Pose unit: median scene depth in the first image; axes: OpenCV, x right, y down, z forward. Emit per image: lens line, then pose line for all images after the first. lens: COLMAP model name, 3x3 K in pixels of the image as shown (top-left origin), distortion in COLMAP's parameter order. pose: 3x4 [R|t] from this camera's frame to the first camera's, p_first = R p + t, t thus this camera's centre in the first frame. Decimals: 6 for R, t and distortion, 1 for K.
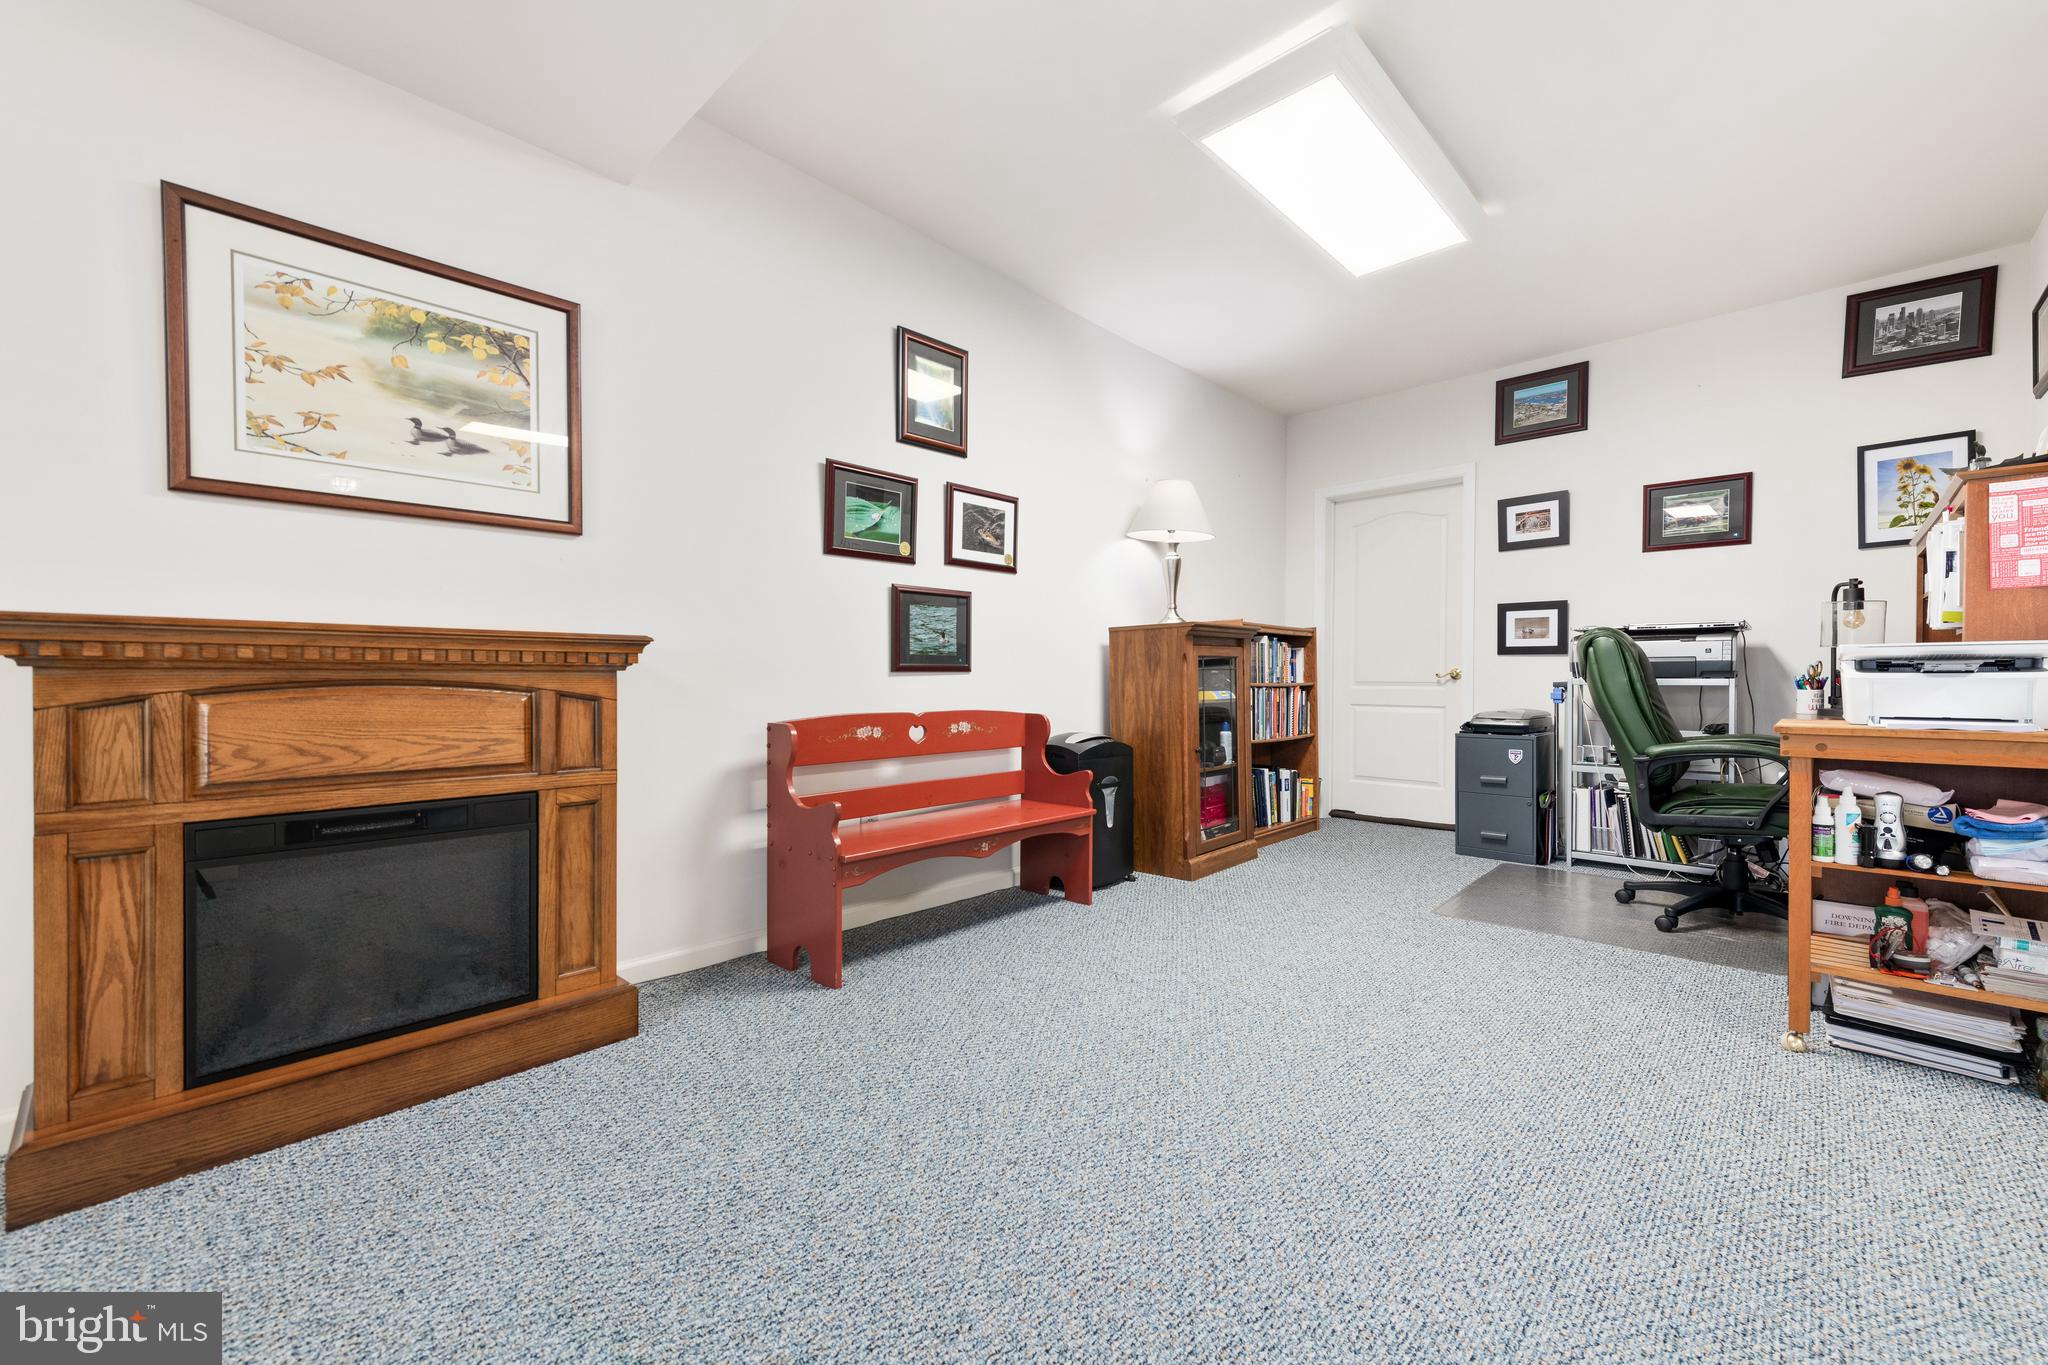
lens RADIAL K [[804.3, 0, 1058.4], [0, 804.3, 676.2], [0, 0, 1]] dist [0.008673, -0.000236]
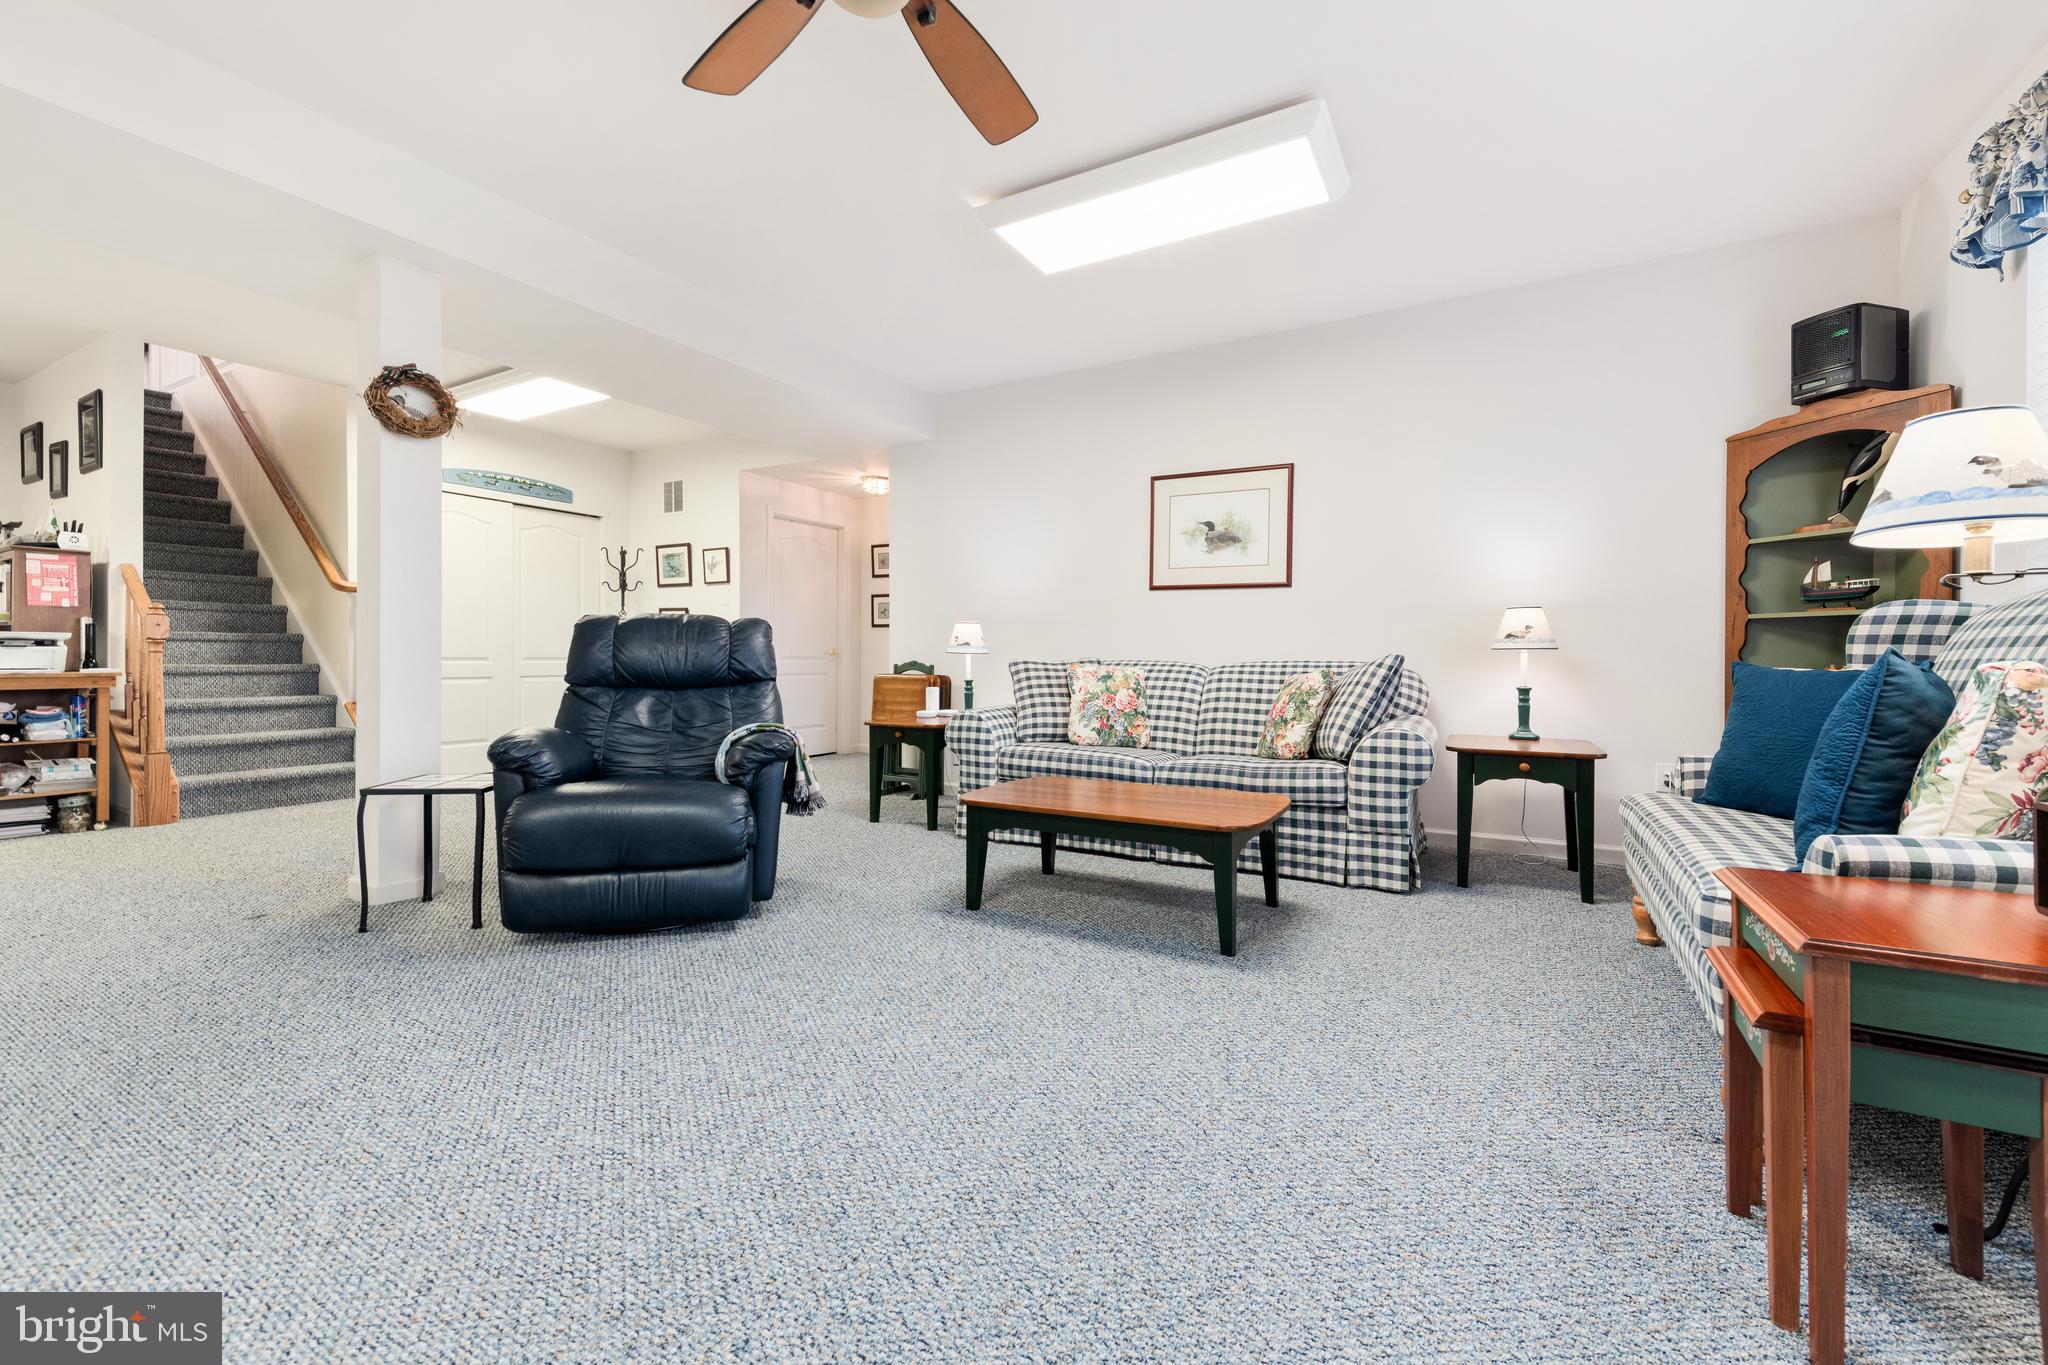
lens RADIAL K [[823.2, 0, 1049.5], [0, 823.2, 667.5], [0, 0, 1]] dist [0.011712, -0.000093]
pose [[-0.235913, -0.008230, 0.971739, -1.612148], [-0.000597, 0.999965, 0.008324, 0.030905], [-0.971774, 0.001383, -0.235909, -1.066921]]
